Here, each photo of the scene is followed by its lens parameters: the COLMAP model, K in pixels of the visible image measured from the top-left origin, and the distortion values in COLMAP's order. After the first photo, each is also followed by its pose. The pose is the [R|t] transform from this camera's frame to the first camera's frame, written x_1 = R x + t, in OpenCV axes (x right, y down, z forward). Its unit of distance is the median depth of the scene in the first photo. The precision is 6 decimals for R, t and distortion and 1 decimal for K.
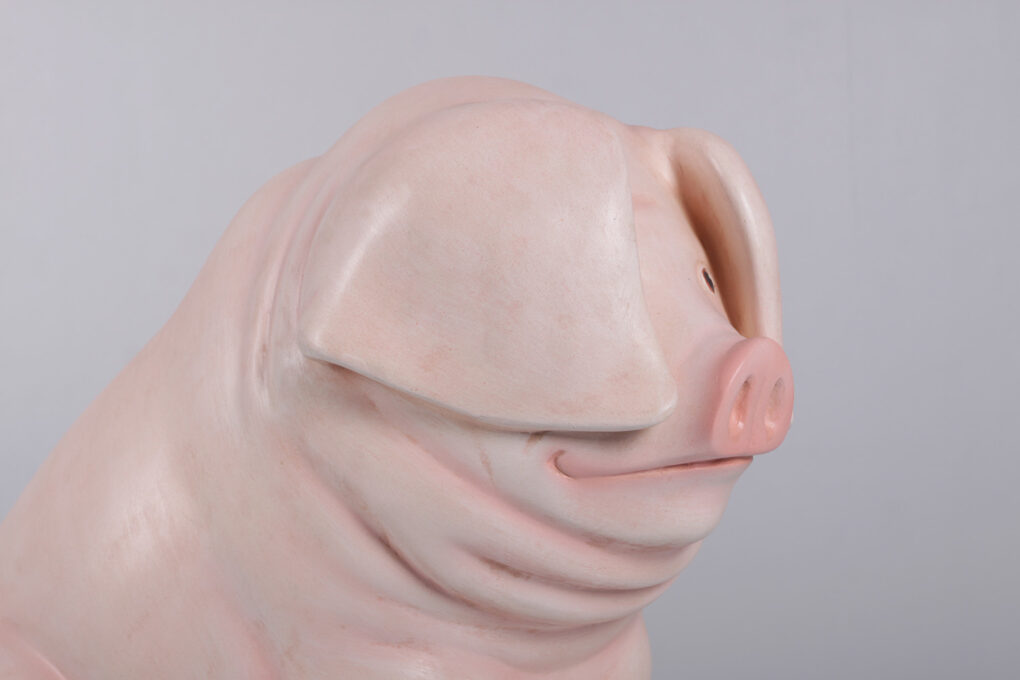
lens RADIAL K [[1872.0, 0, 510.0], [0, 1872.0, 340.0], [0, 0, 1]] dist [-0.029256, -0.080828]
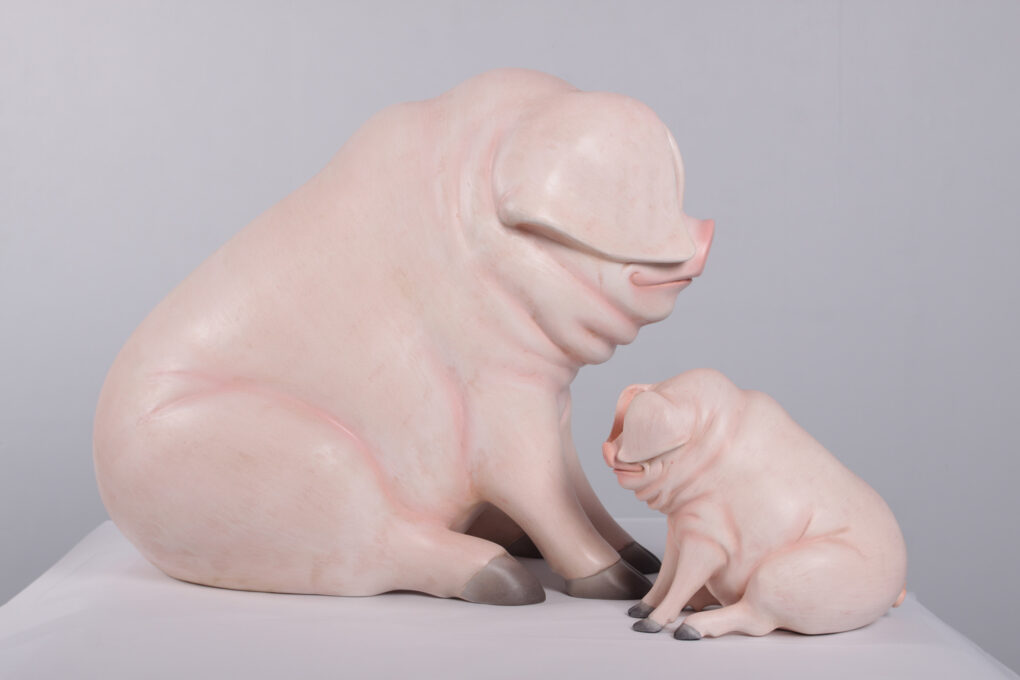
lens RADIAL K [[1726.5, 0, 510.0], [0, 1726.5, 340.0], [0, 0, 1]] dist [-0.024802, -0.021532]
pose [[0.810316, -0.004986, 0.585972, -1.128435], [-0.029354, 0.998363, 0.049088, 0.043201], [-0.585258, -0.056977, 0.808843, -0.408123]]
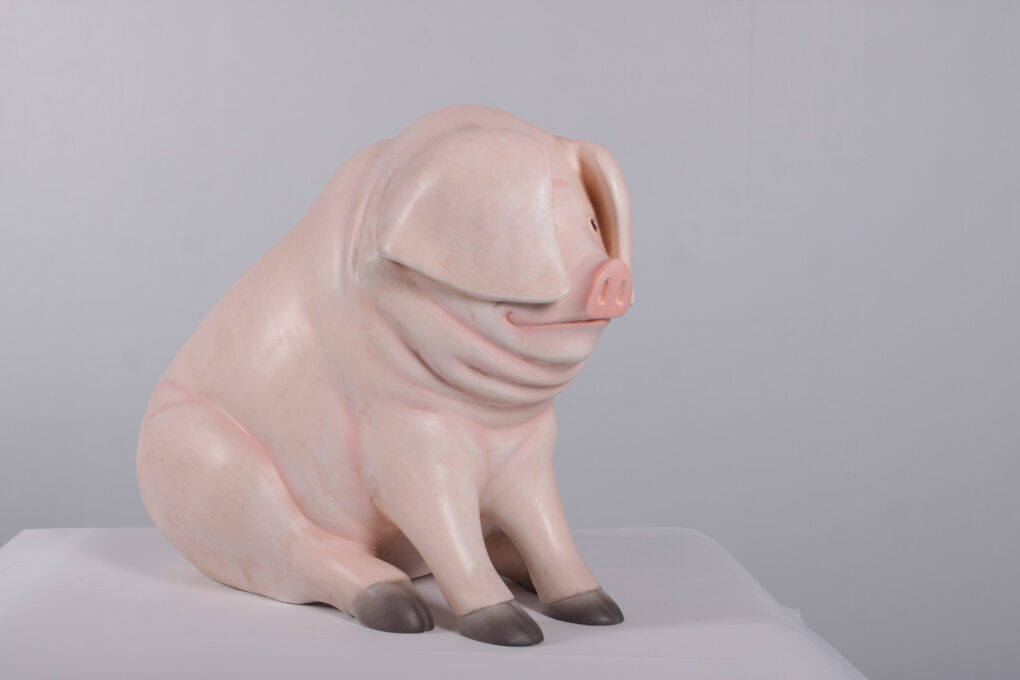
lens RADIAL K [[1726.5, 0, 510.0], [0, 1726.5, 340.0], [0, 0, 1]] dist [-0.024802, -0.021532]
pose [[0.998911, 0.043878, 0.015873, -0.000954], [-0.044968, 0.996057, 0.076474, -0.047901], [-0.012455, -0.077104, 0.996945, -0.778190]]
